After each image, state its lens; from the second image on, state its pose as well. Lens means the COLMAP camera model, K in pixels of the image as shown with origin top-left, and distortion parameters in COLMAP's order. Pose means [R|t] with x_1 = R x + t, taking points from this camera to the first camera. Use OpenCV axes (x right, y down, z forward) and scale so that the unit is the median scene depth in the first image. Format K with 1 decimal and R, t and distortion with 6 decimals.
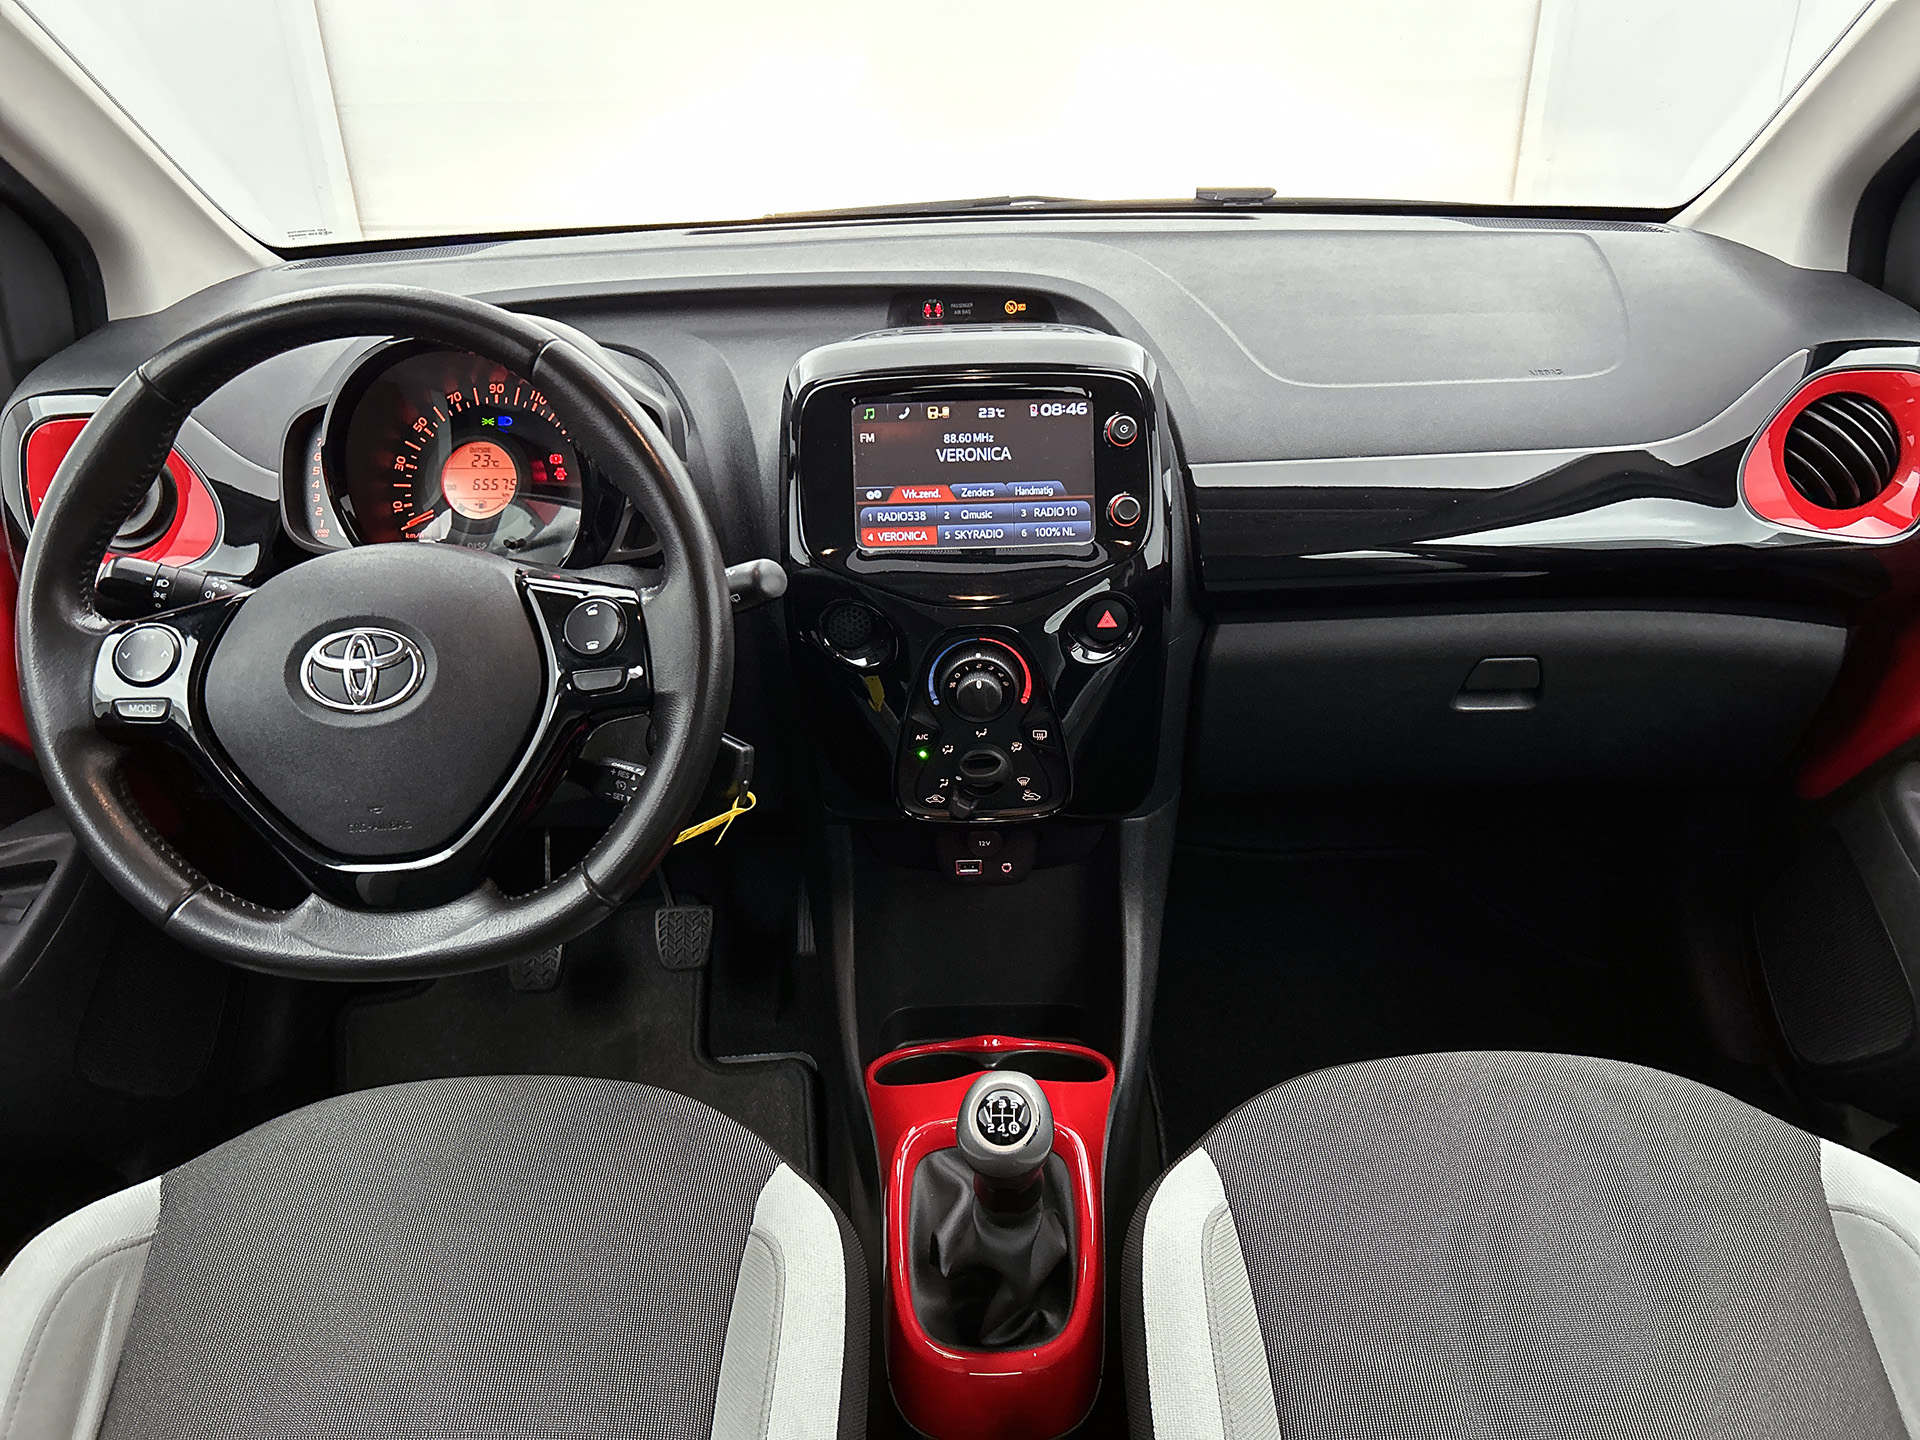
lens RADIAL K [[1489.3, 0, 969.5], [0, 1489.3, 723.9], [0, 0, 1]] dist [0.068829, -0.061926]
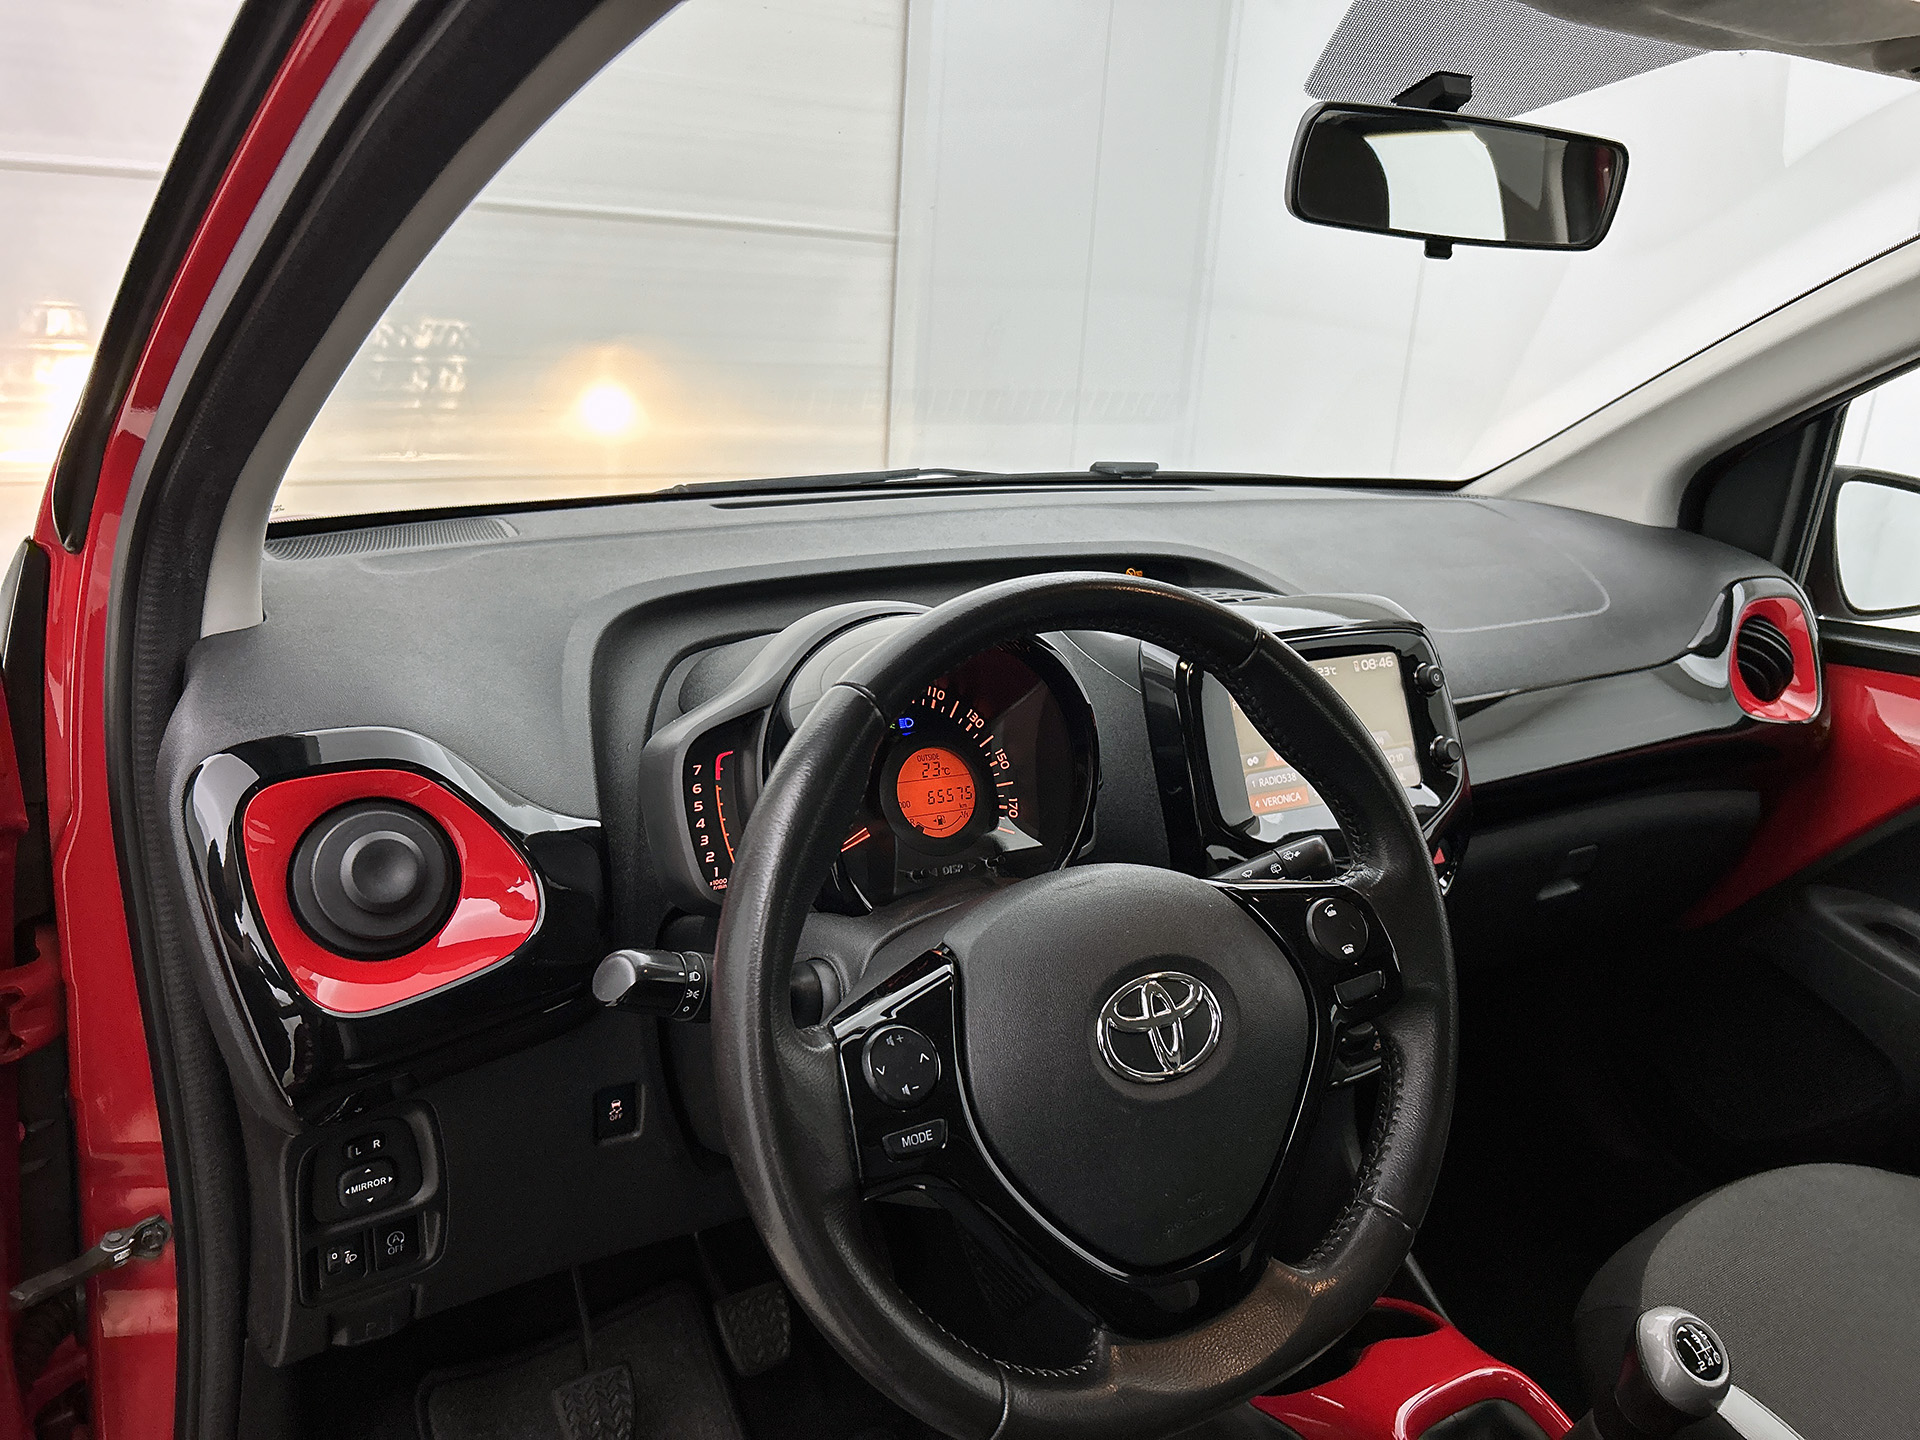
lens RADIAL K [[1489.3, 0, 963.4], [0, 1489.3, 707.3], [0, 0, 1]] dist [0.068829, -0.061926]
pose [[0.844276, -0.083101, 0.529427, -0.734128], [0.174920, 0.976530, -0.125664, -0.097804], [-0.506559, 0.198702, 0.838997, 0.268422]]
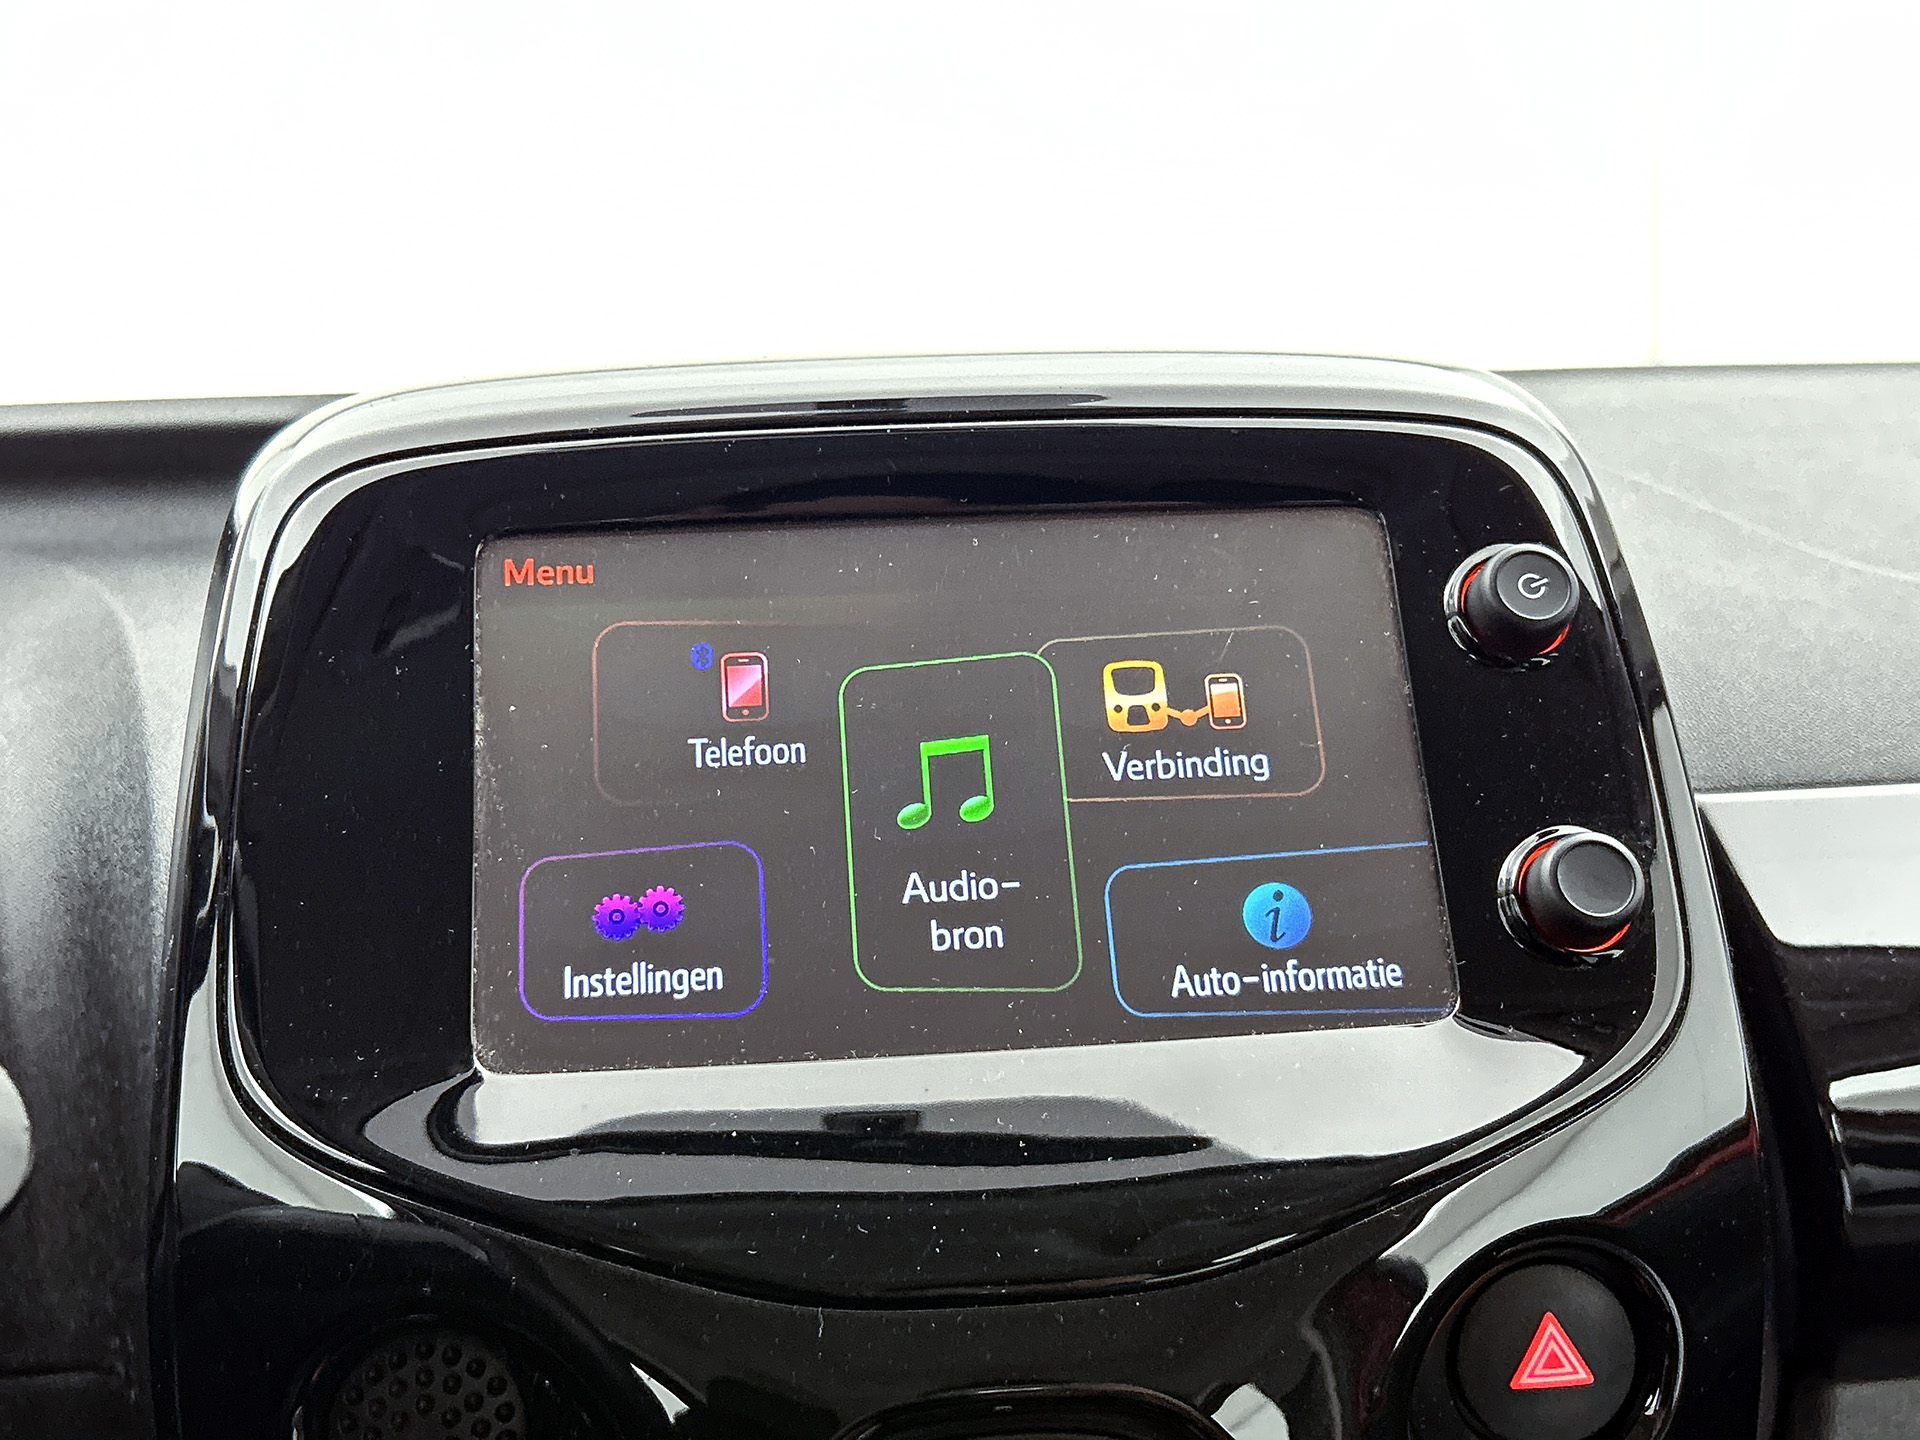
lens RADIAL K [[2206.7, 0, 918.3], [0, 2206.7, 725.7], [0, 0, 1]] dist [0.060510, 0.000000]
pose [[0.996594, -0.013805, 0.081304, -0.033161], [0.043651, 0.924761, -0.378037, -0.033622], [-0.069968, 0.380298, 0.922213, 0.652427]]
